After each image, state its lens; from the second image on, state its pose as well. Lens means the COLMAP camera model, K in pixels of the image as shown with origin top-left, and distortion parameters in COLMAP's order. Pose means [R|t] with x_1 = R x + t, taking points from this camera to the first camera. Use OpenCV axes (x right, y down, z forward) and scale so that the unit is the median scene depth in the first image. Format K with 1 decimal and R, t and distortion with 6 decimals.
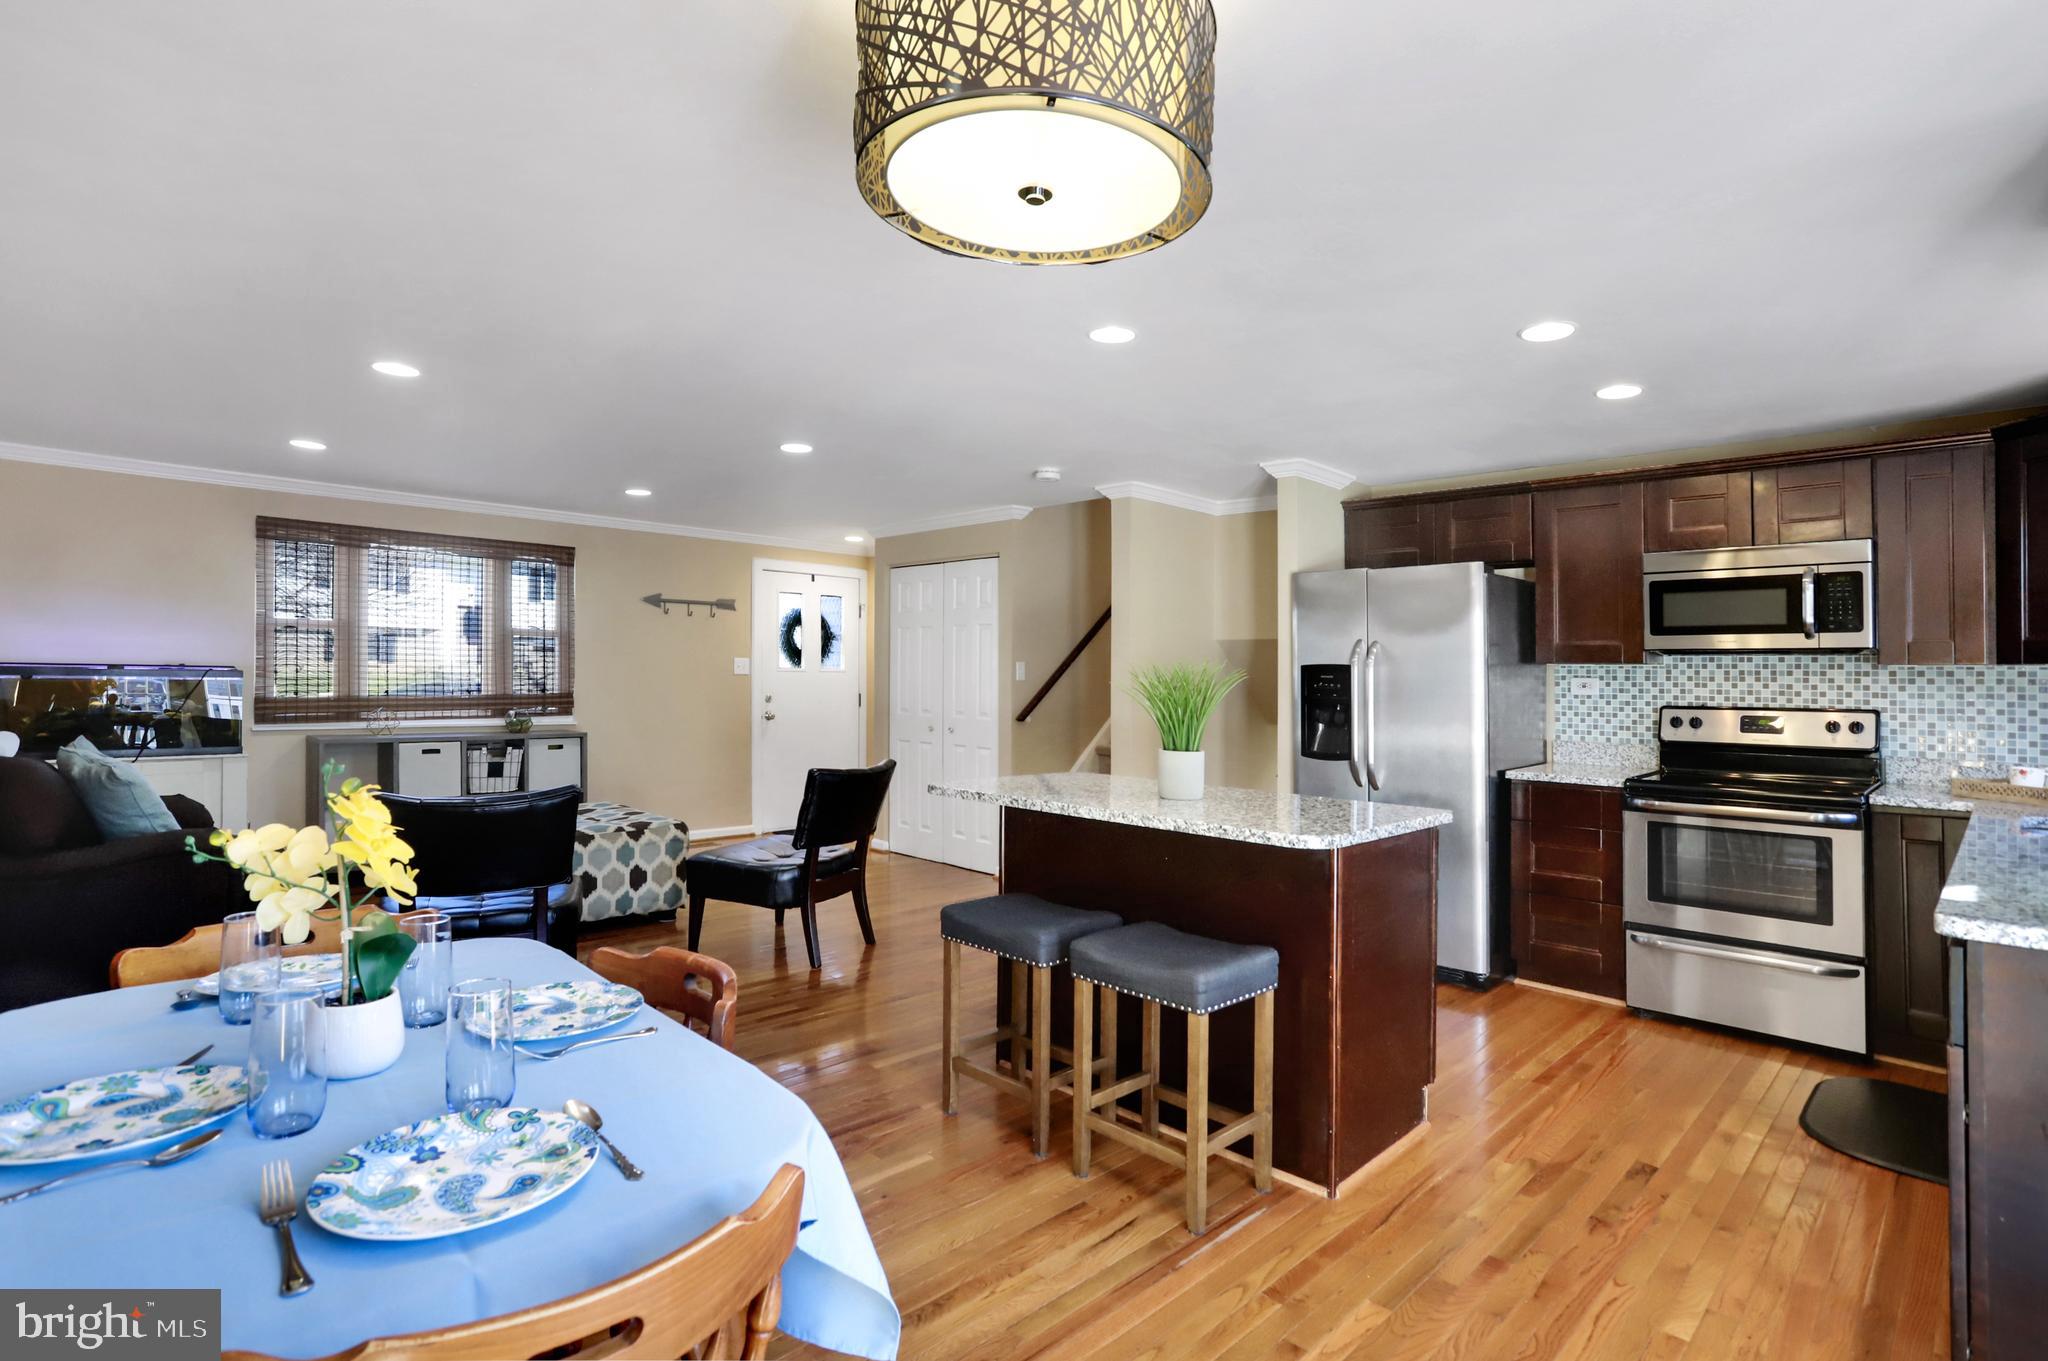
lens RADIAL K [[1012.8, 0, 1031.9], [0, 1012.8, 704.5], [0, 0, 1]] dist [-0.058317, 0.026342]
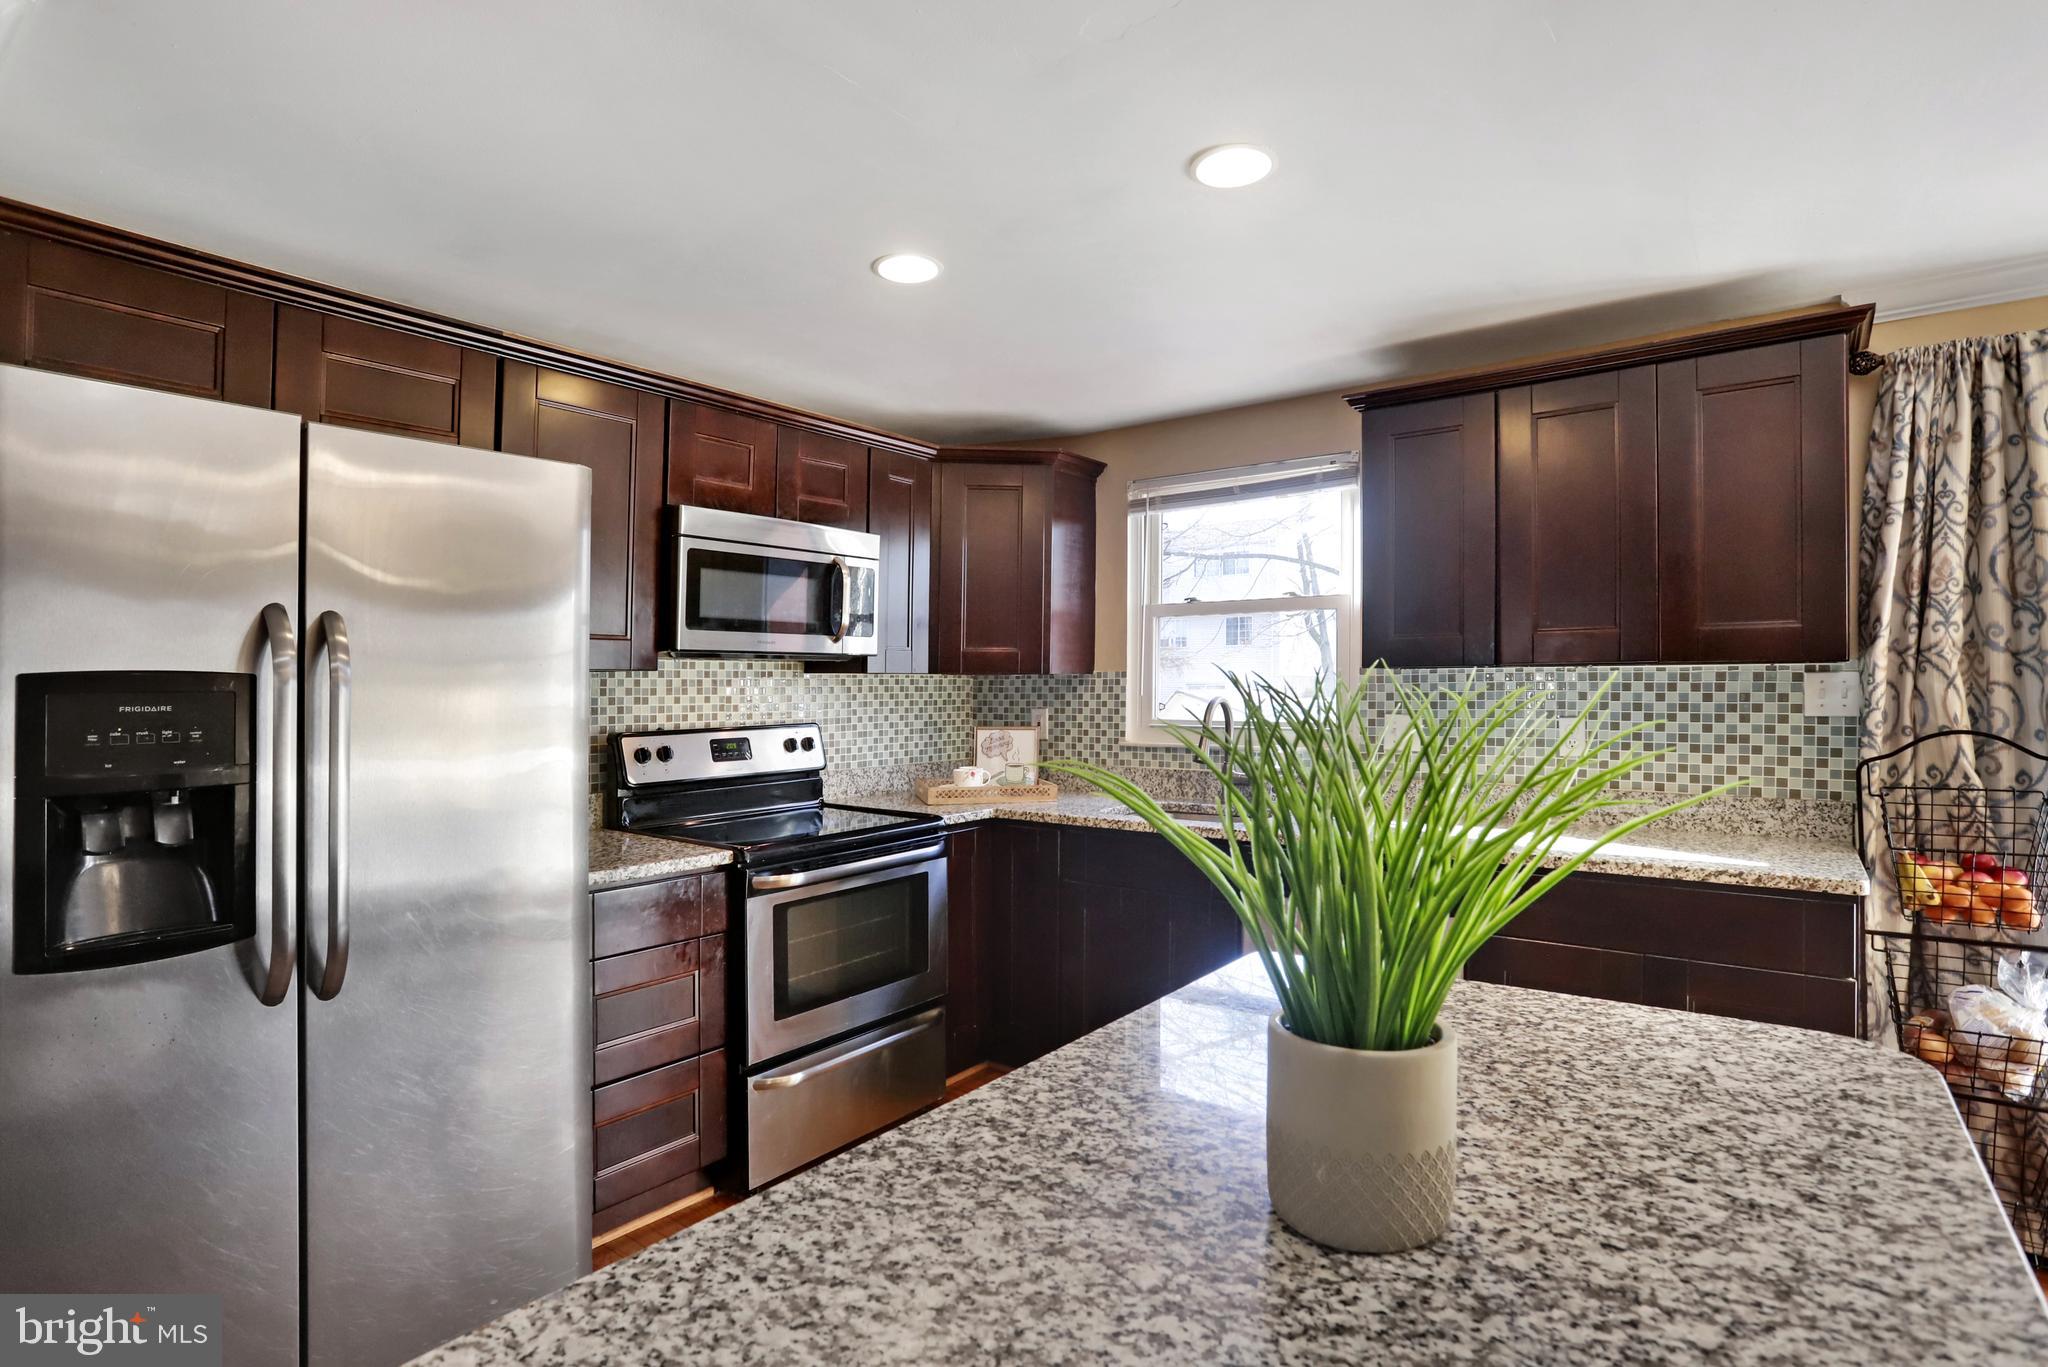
lens RADIAL K [[1024.2, 0, 1024.3], [0, 1024.2, 706.6], [0, 0, 1]] dist [-0.052955, 0.030862]
pose [[-0.146762, -0.034644, 0.988565, -0.083281], [0.028259, 0.998832, 0.039199, -0.038080], [-0.988768, 0.033688, -0.145611, 0.887464]]
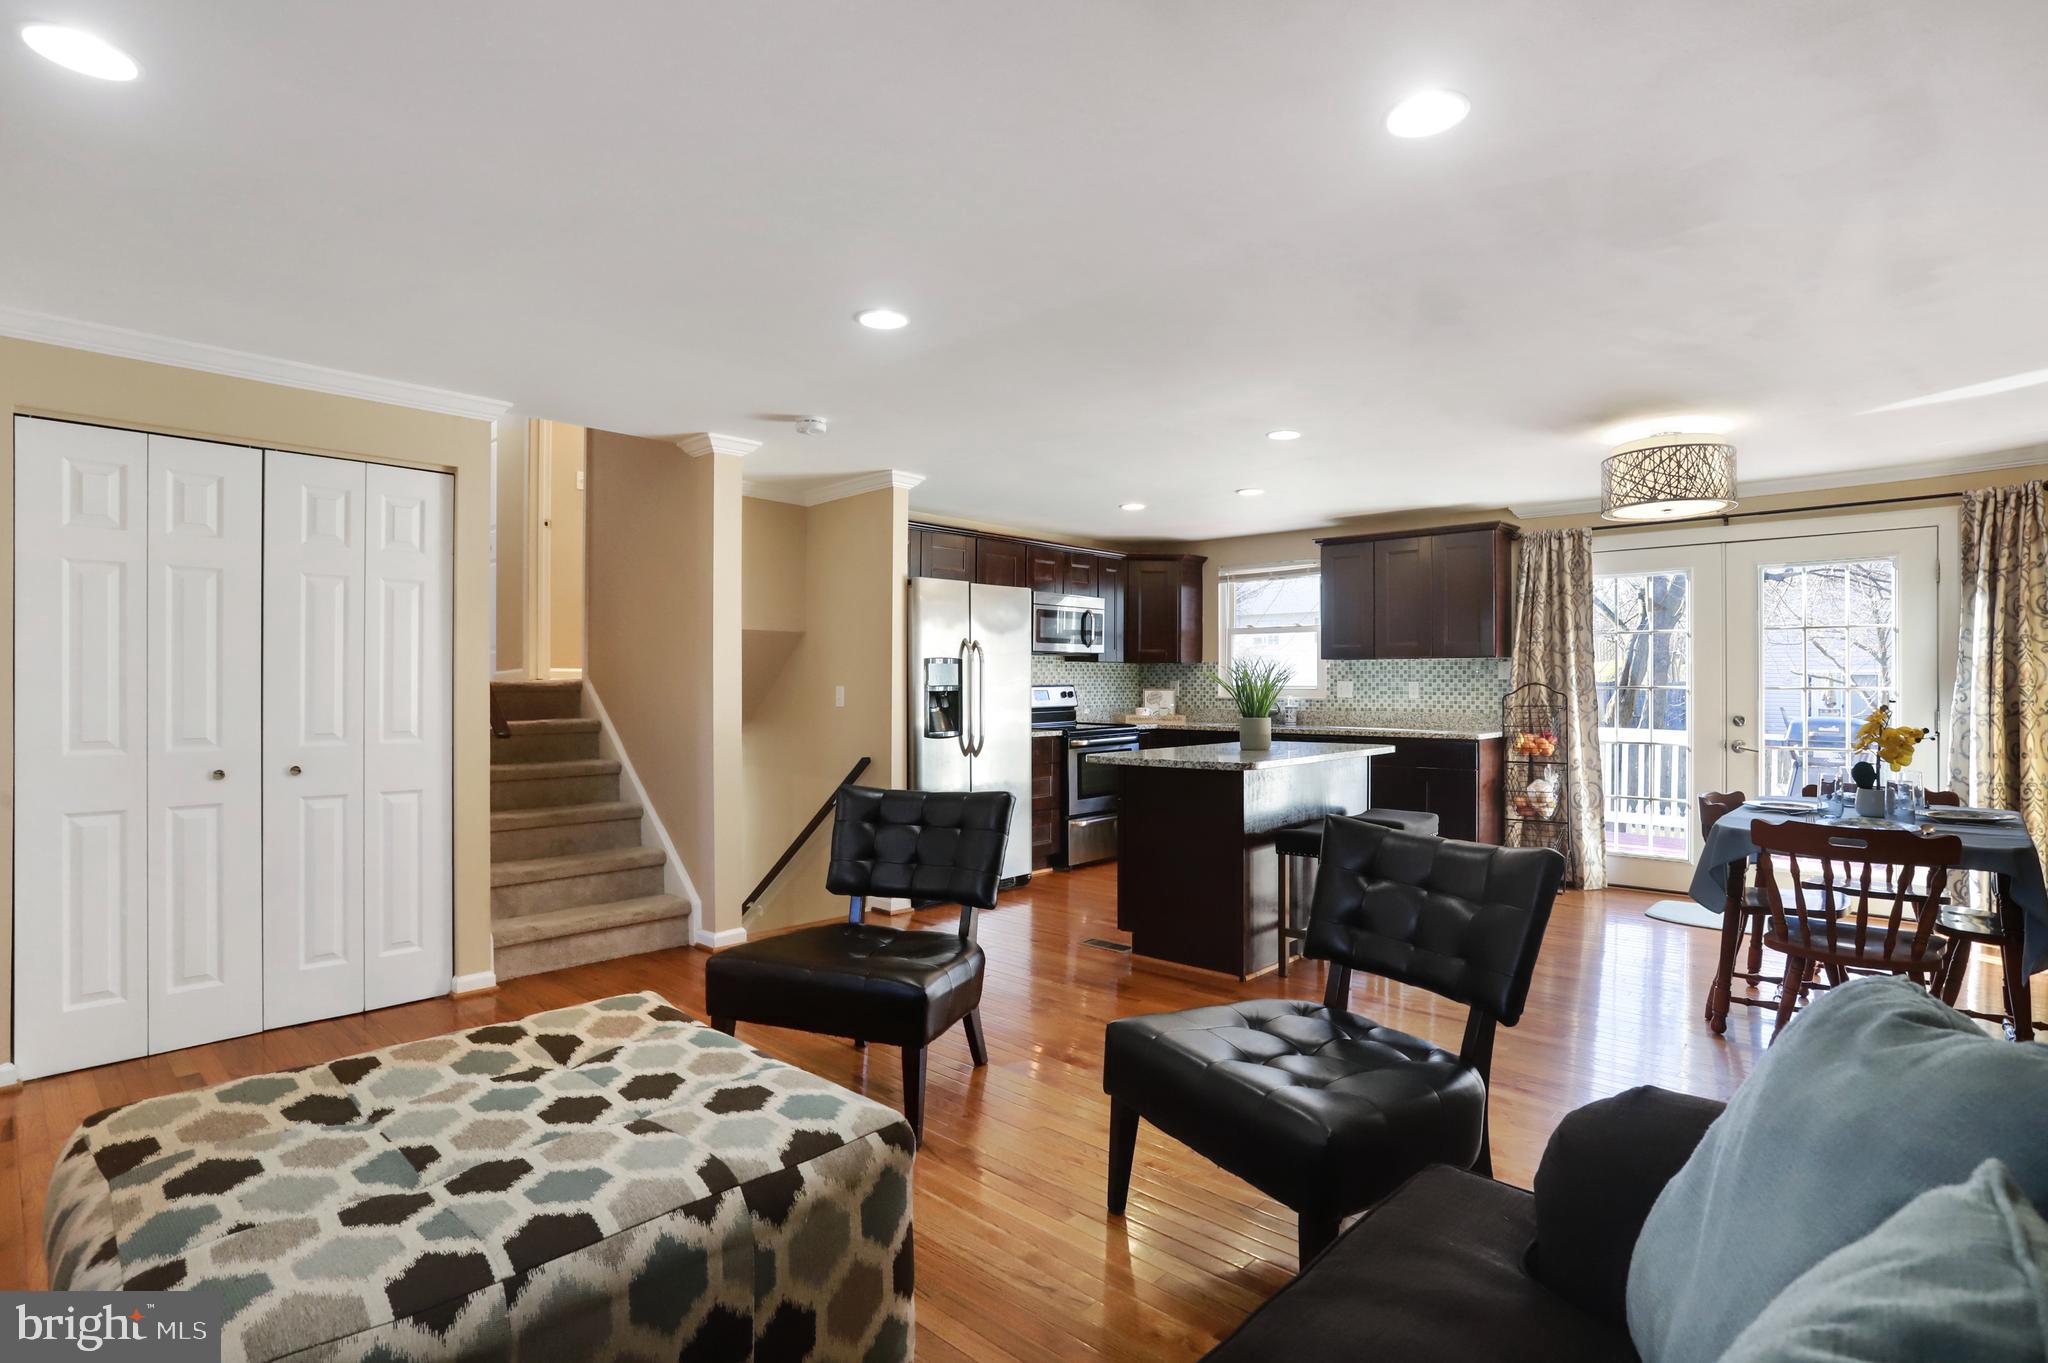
lens RADIAL K [[1012.8, 0, 1031.9], [0, 1012.8, 705.5], [0, 0, 1]] dist [-0.058317, 0.026342]
pose [[-0.047734, -0.038671, 0.998111, -1.049667], [0.027329, 0.998826, 0.040006, -0.034255], [-0.998486, 0.029188, -0.046621, 1.098538]]
